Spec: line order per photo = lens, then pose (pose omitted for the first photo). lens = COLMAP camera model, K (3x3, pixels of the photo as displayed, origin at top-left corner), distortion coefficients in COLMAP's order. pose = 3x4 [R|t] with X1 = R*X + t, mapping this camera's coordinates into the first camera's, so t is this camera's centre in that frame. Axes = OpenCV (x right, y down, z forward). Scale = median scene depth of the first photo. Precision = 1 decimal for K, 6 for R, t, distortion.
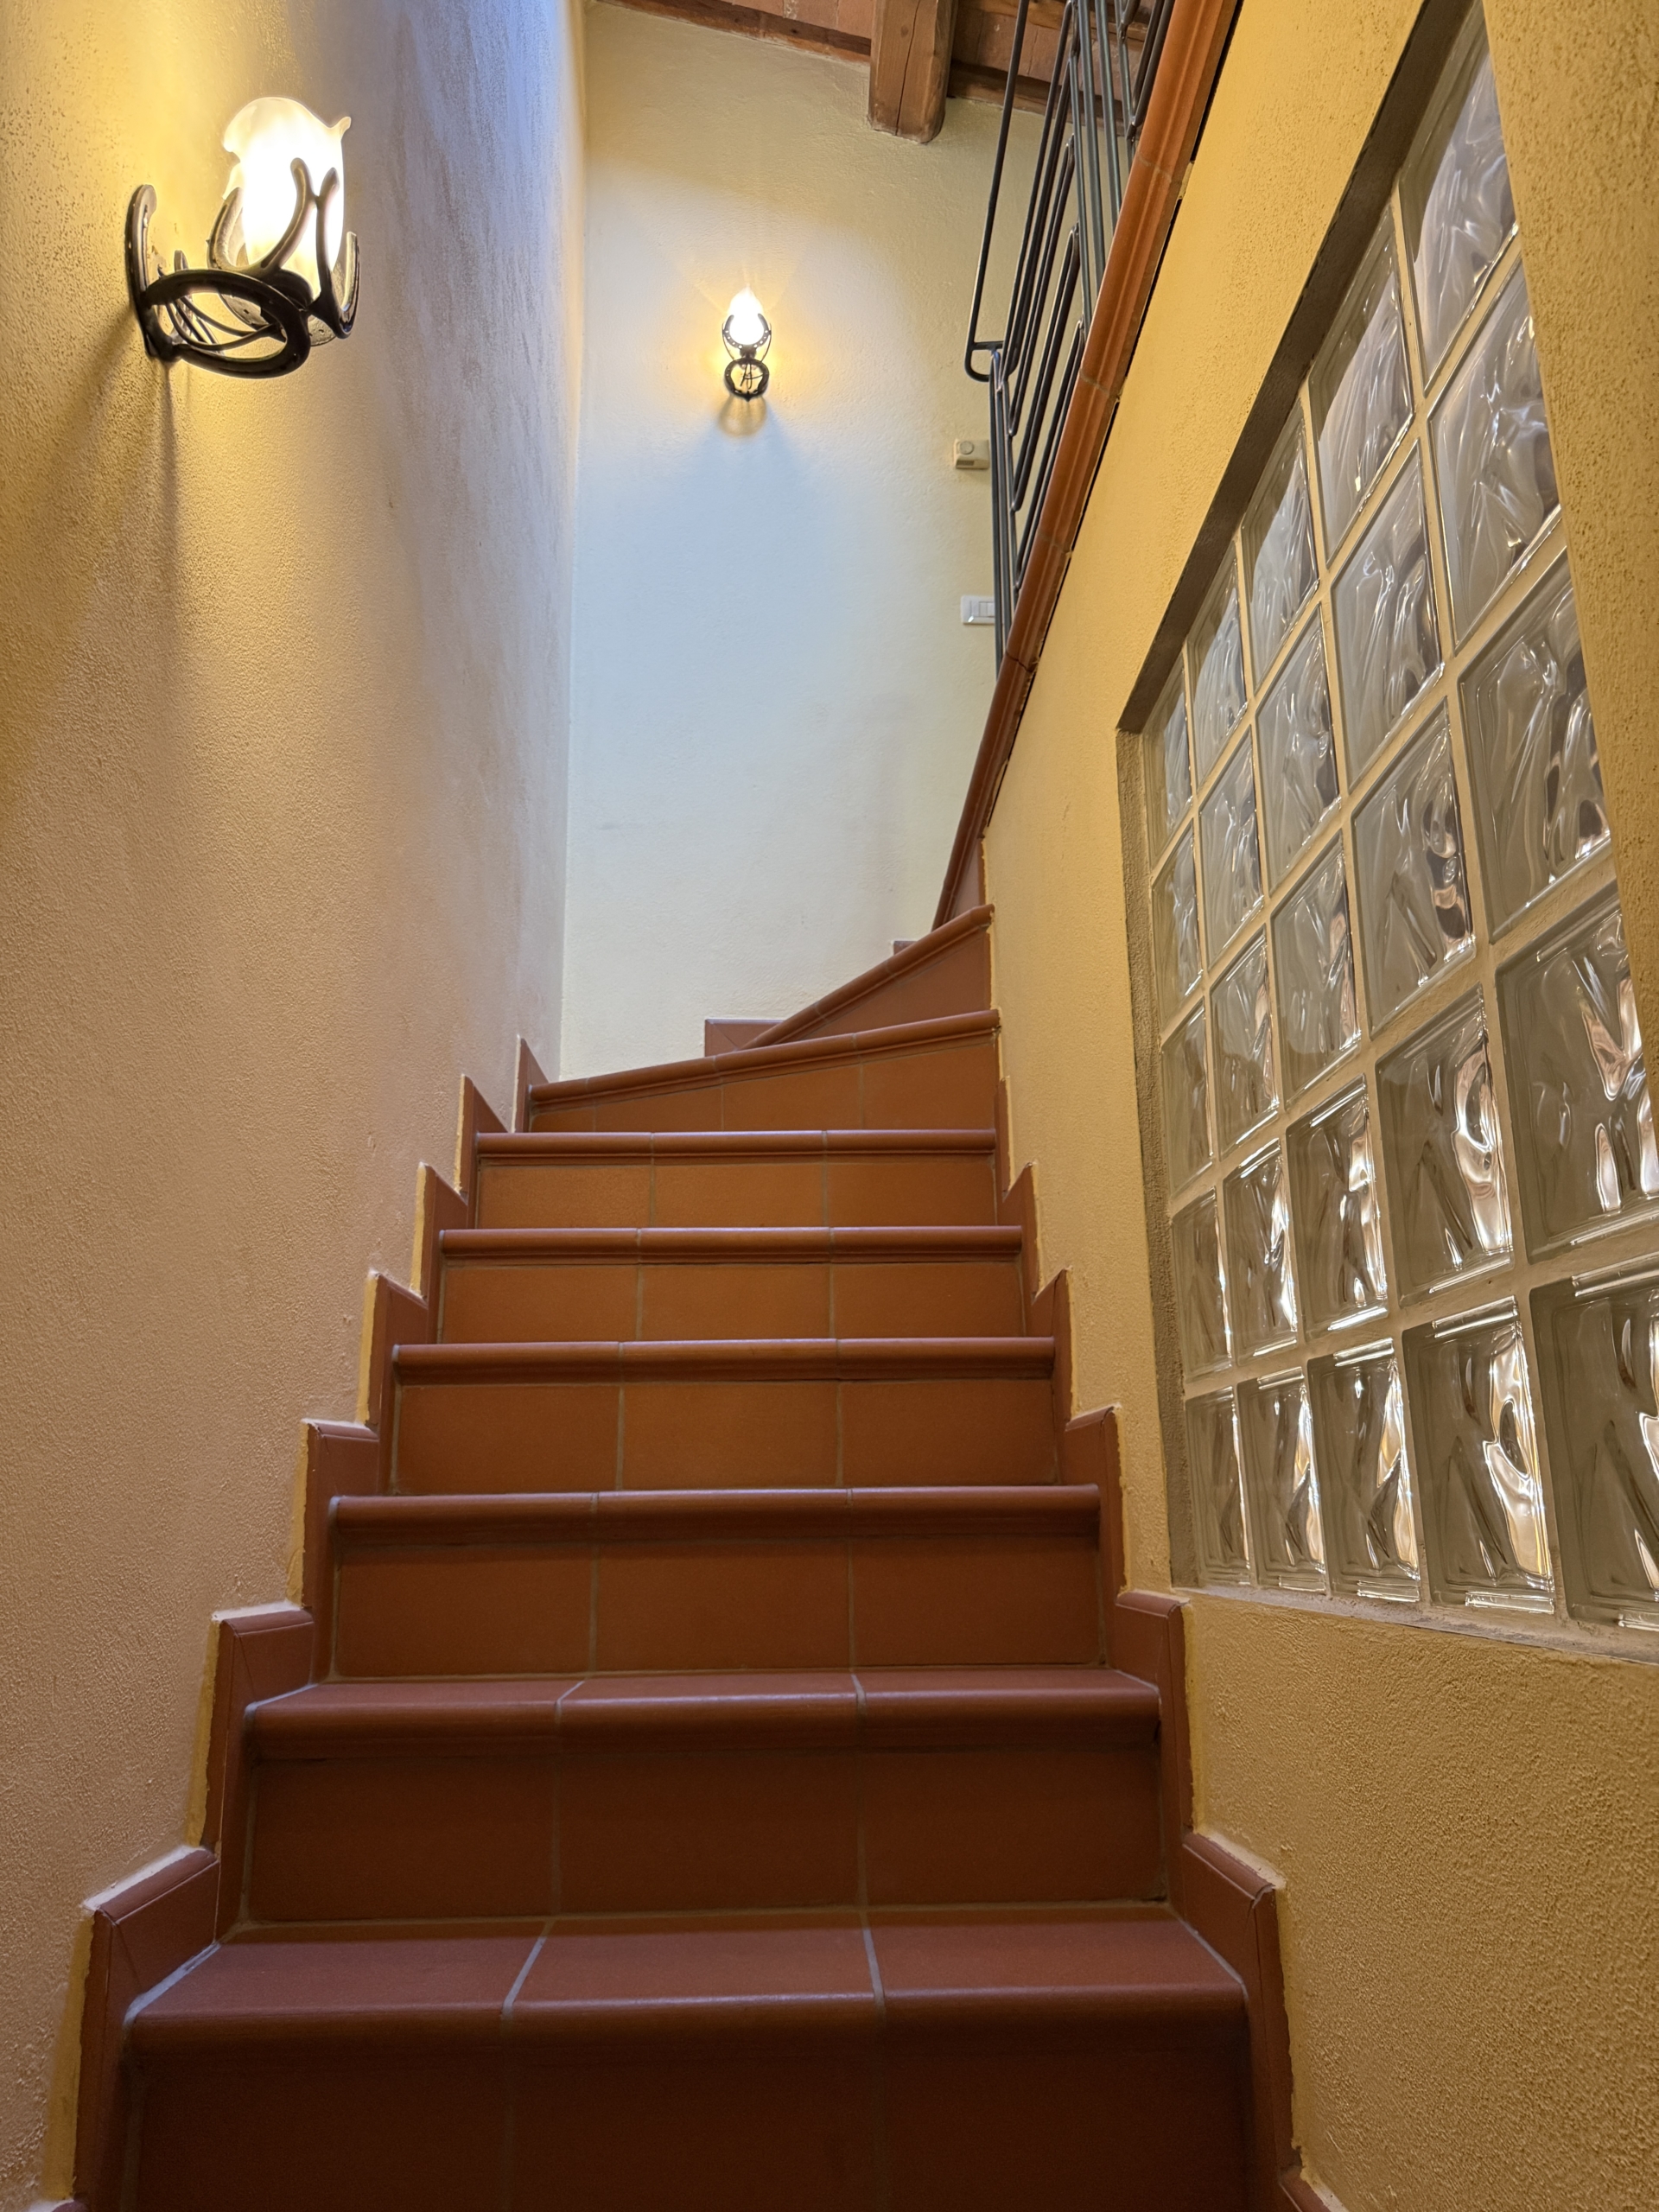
lens RADIAL K [[1556.5, 0, 823.2], [0, 1556.5, 1114.5], [0, 0, 1]] dist [0.043360, -0.051510]
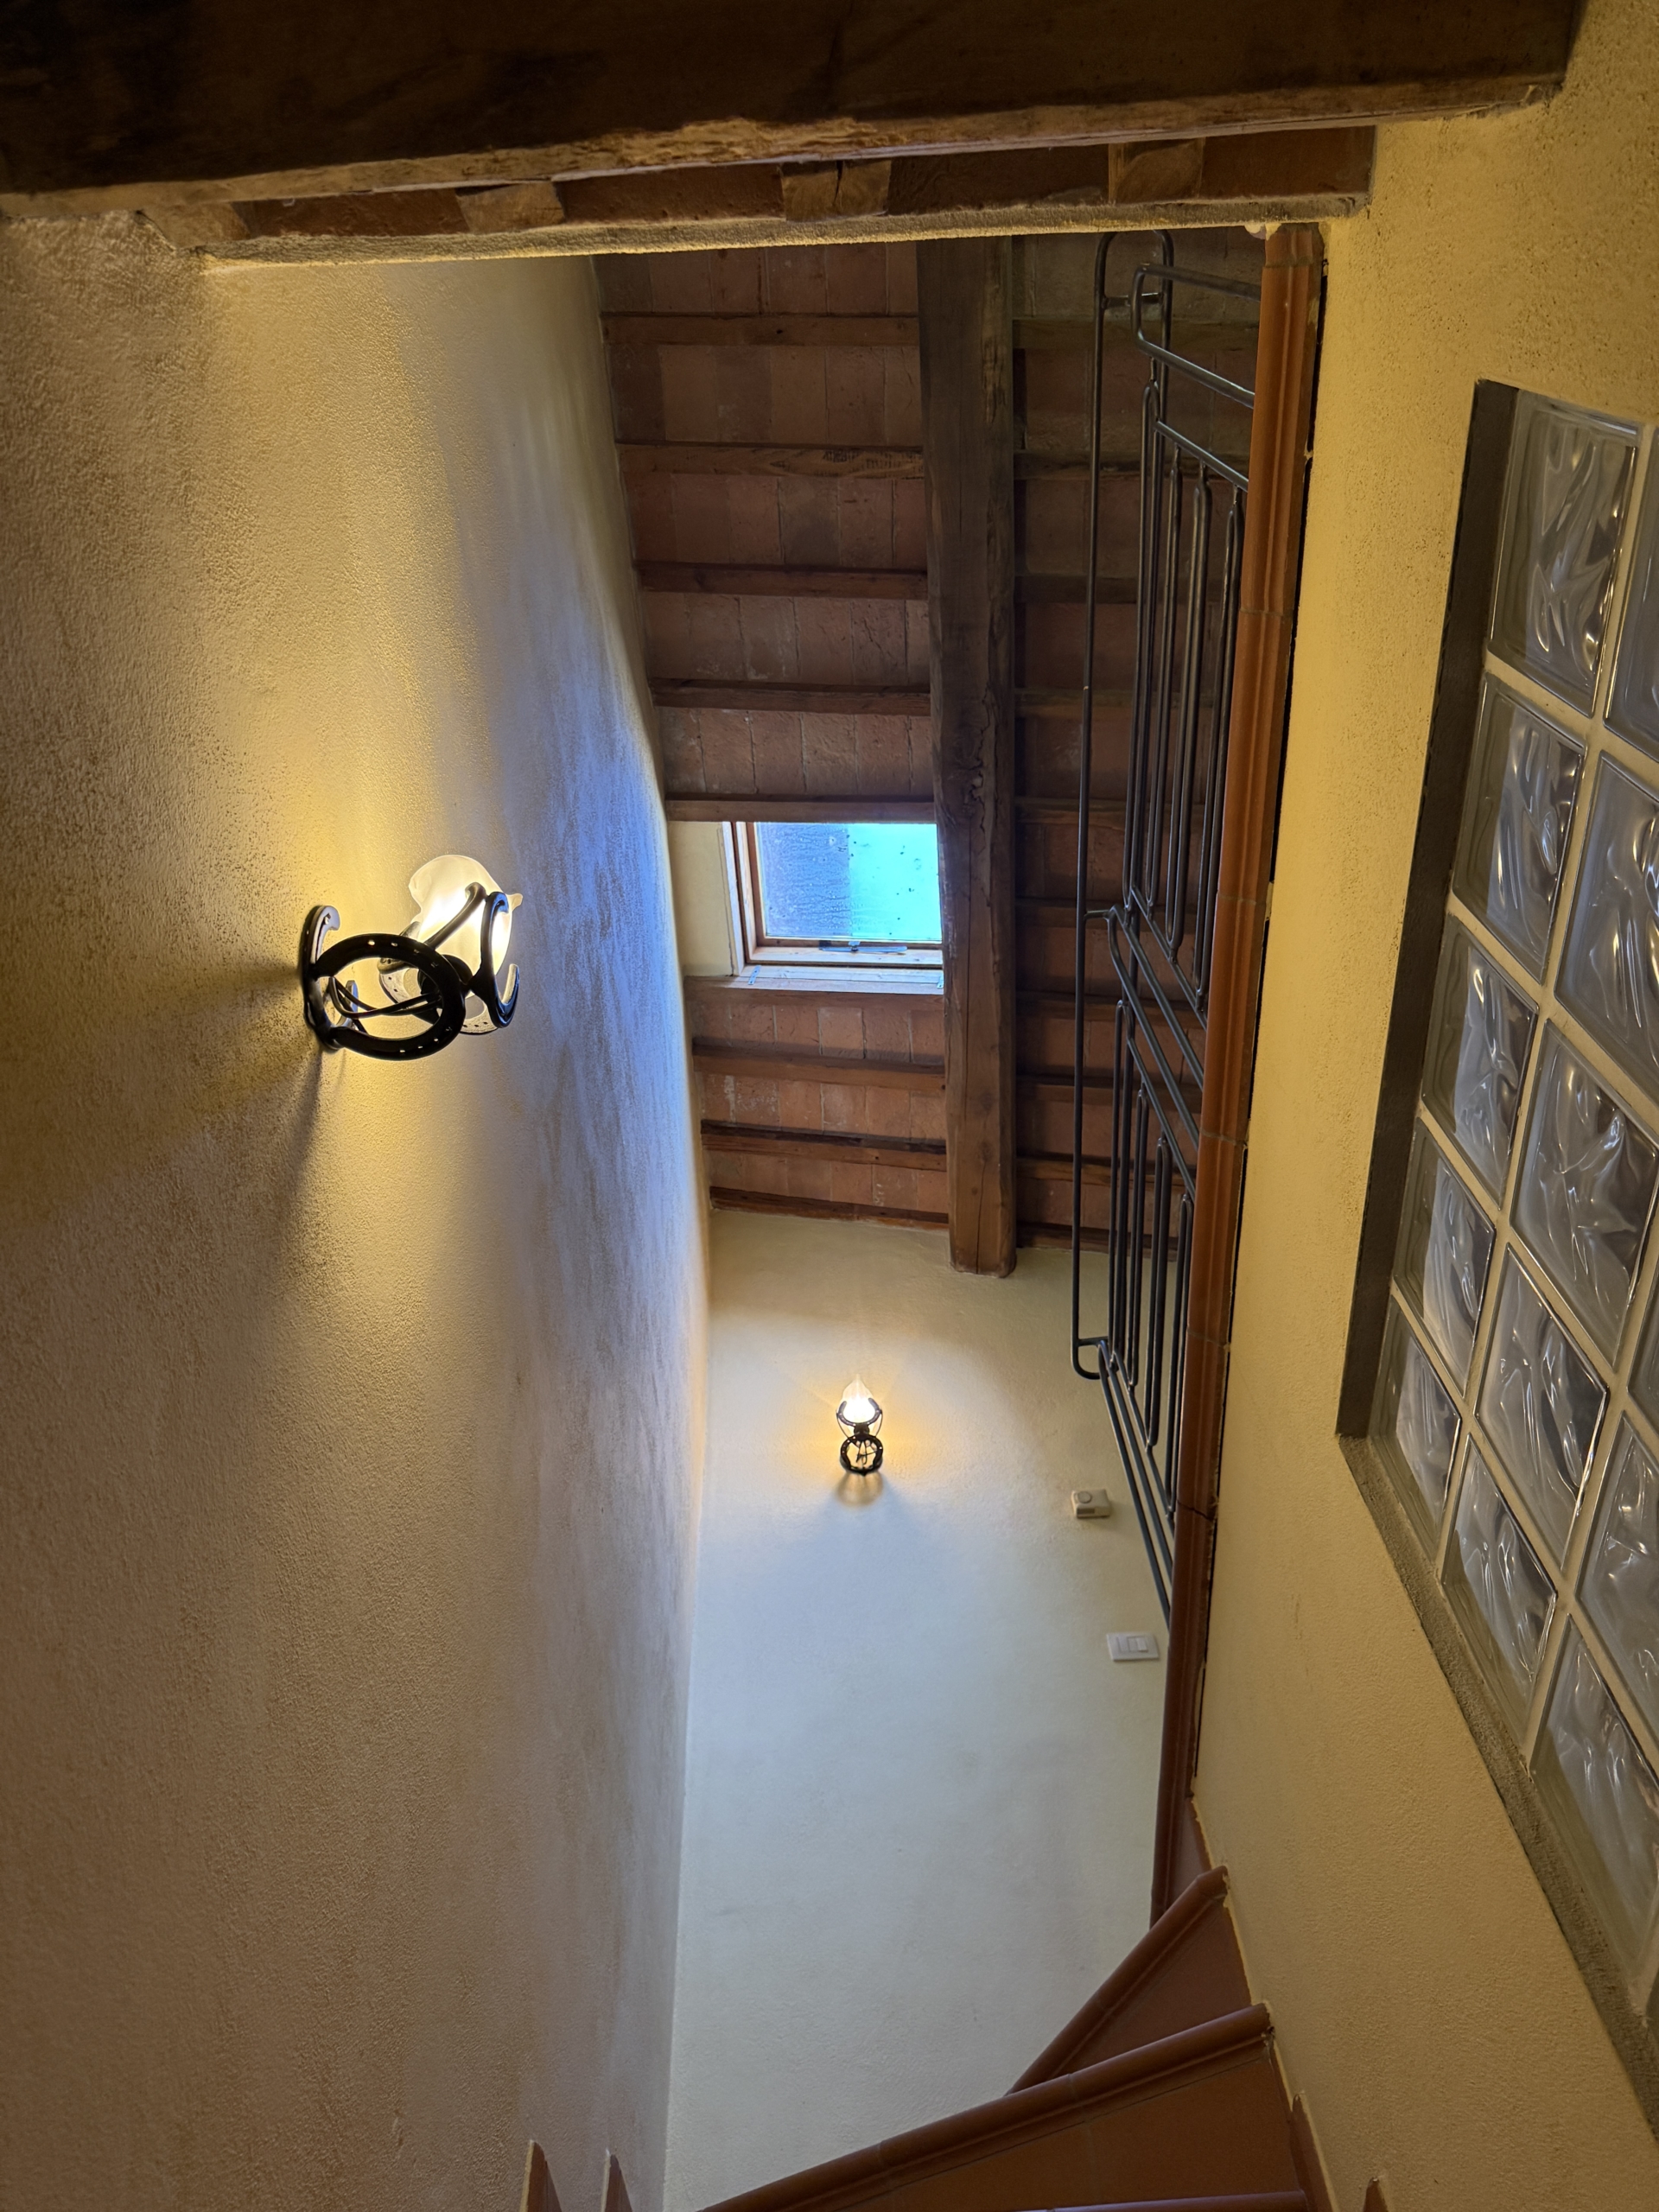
lens RADIAL K [[1550.6, 0, 838.1], [0, 1550.6, 1102.0], [0, 0, 1]] dist [0.112621, -0.137558]
pose [[0.995545, -0.091127, -0.024227, -0.023957], [0.048667, 0.716646, -0.695737, 0.109214], [0.080763, 0.691458, 0.717888, 0.125067]]
